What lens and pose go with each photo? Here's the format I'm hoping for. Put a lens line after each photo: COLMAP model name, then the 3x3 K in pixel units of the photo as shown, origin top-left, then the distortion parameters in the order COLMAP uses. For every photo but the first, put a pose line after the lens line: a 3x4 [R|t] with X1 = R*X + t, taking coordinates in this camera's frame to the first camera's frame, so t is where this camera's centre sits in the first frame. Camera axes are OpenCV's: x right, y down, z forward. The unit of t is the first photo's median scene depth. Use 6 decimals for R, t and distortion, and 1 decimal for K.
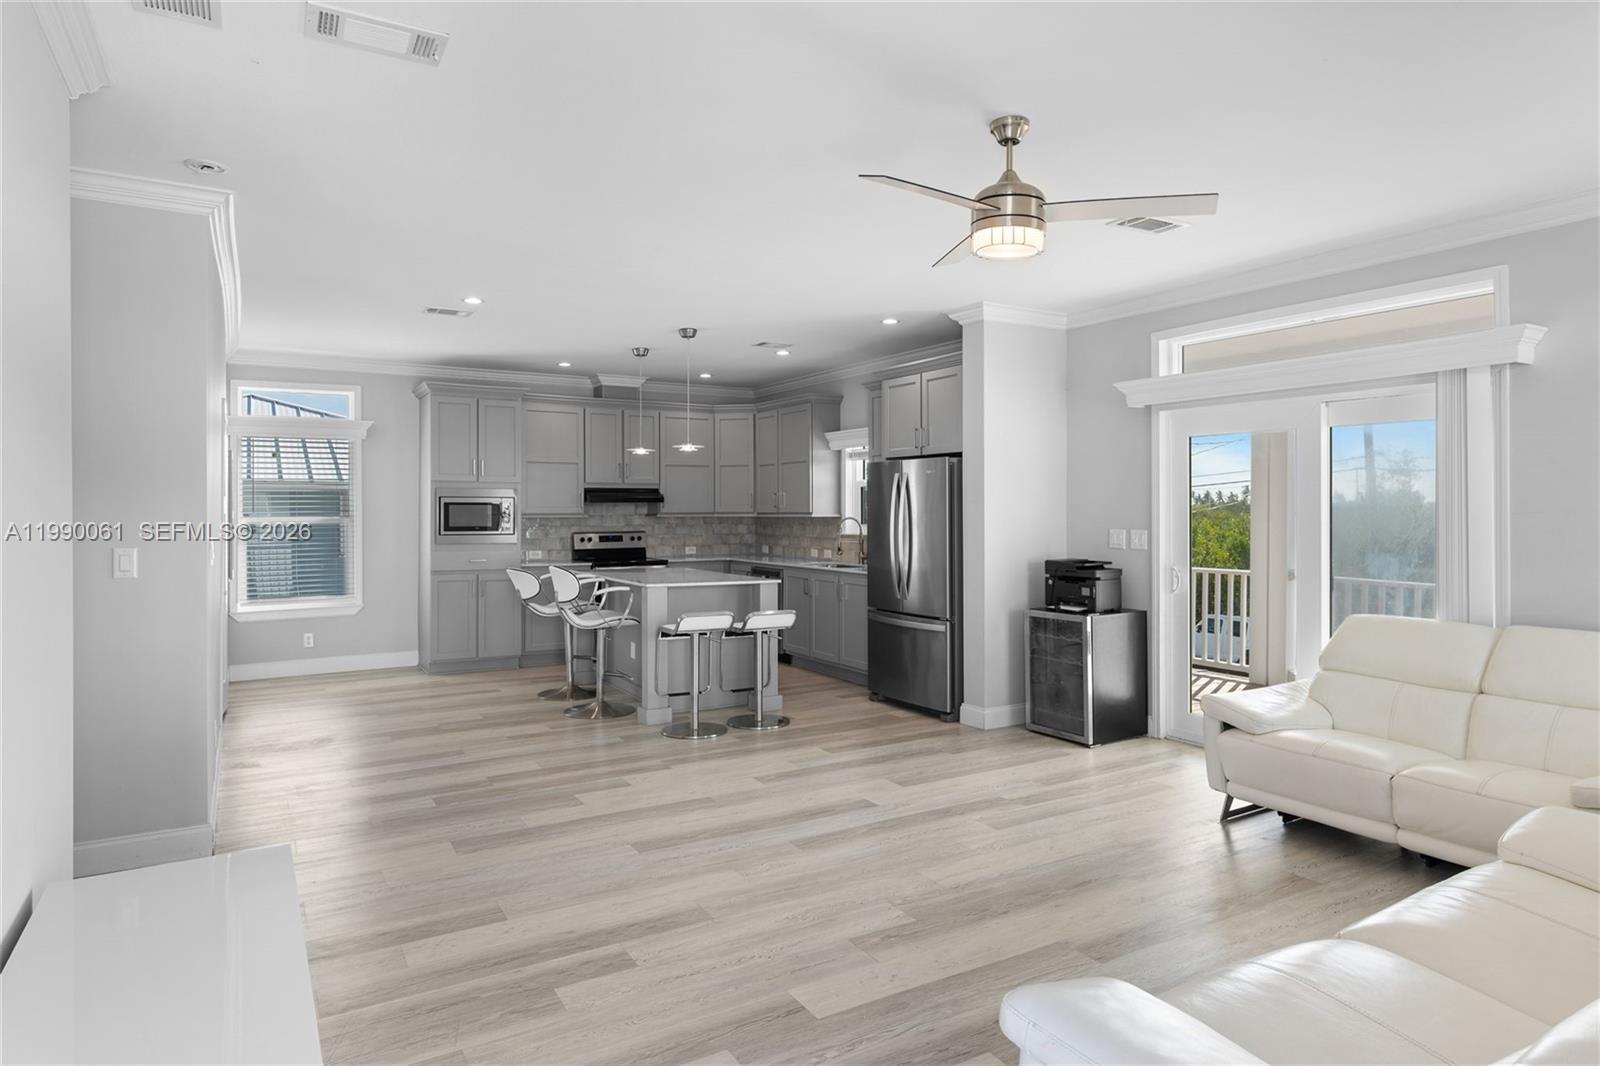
lens RADIAL K [[942.4, 0, 807.5], [0, 942.4, 516.2], [0, 0, 1]] dist [-0.002184, 0.000113]
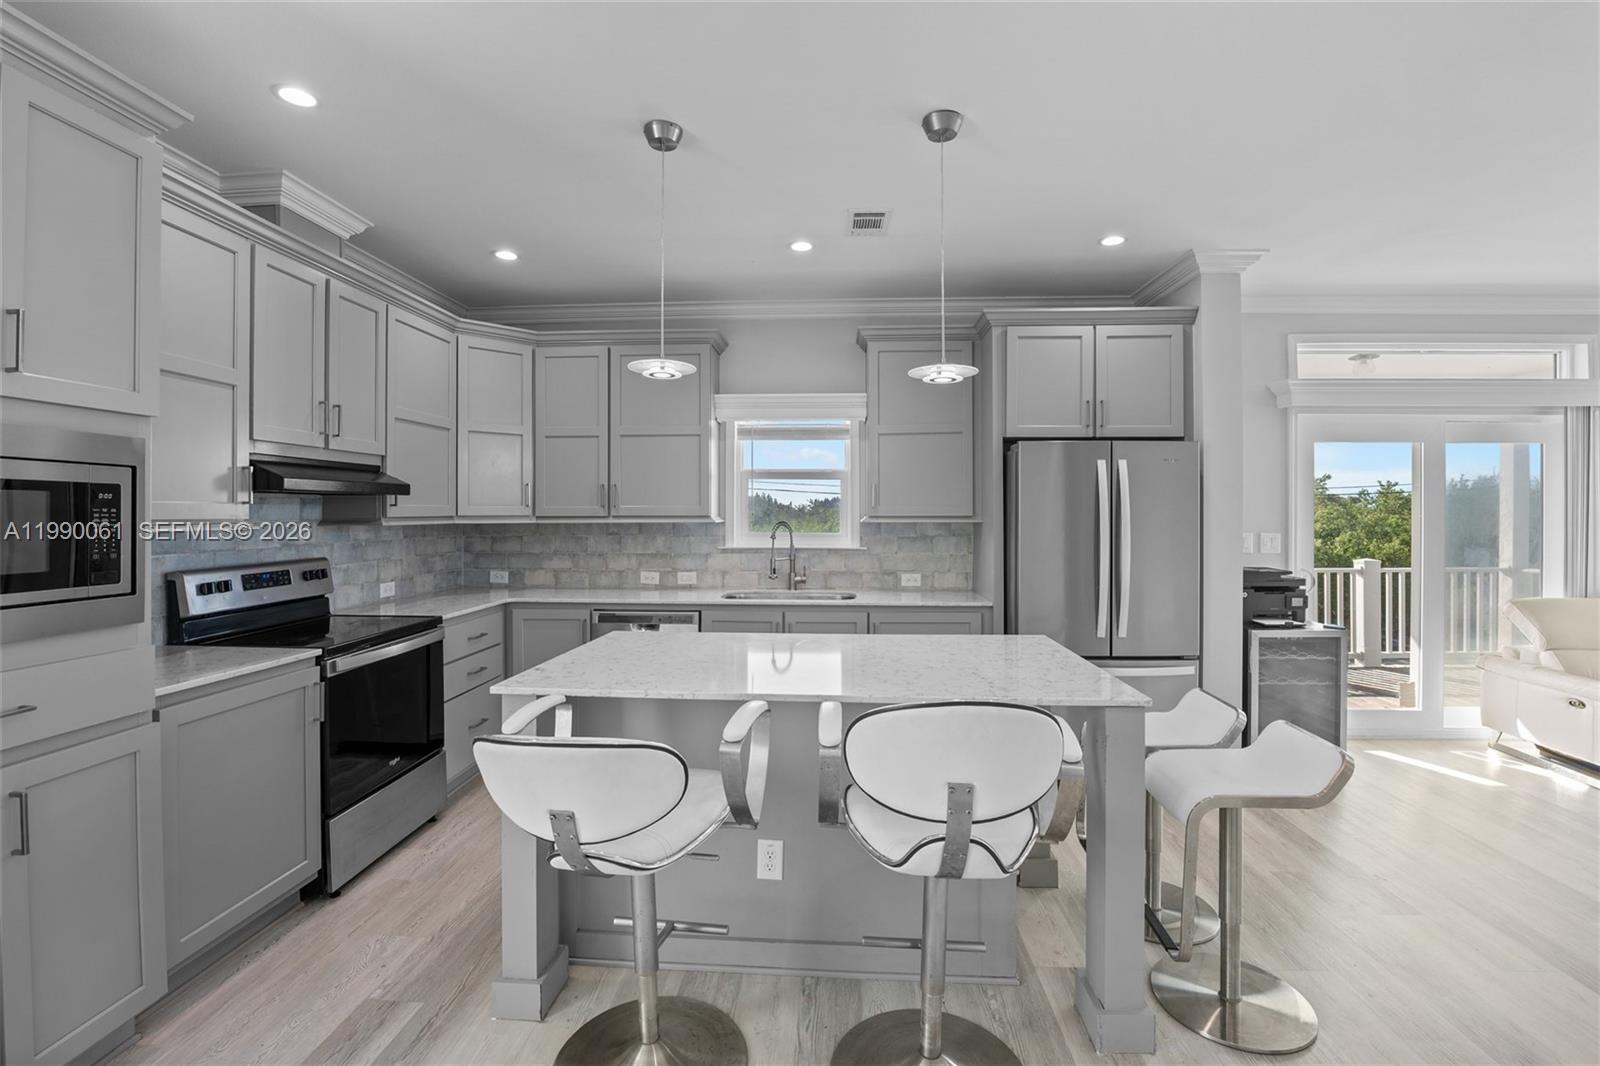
lens RADIAL K [[696.2, 0, 800.8], [0, 696.2, 513.1], [0, 0, 1]] dist [-0.029151, -0.000224]
pose [[0.566849, 0.000300, 0.823821, -0.341192], [0.004611, 0.999983, -0.003537, -0.003749], [-0.823809, 0.005803, 0.566838, 0.666203]]
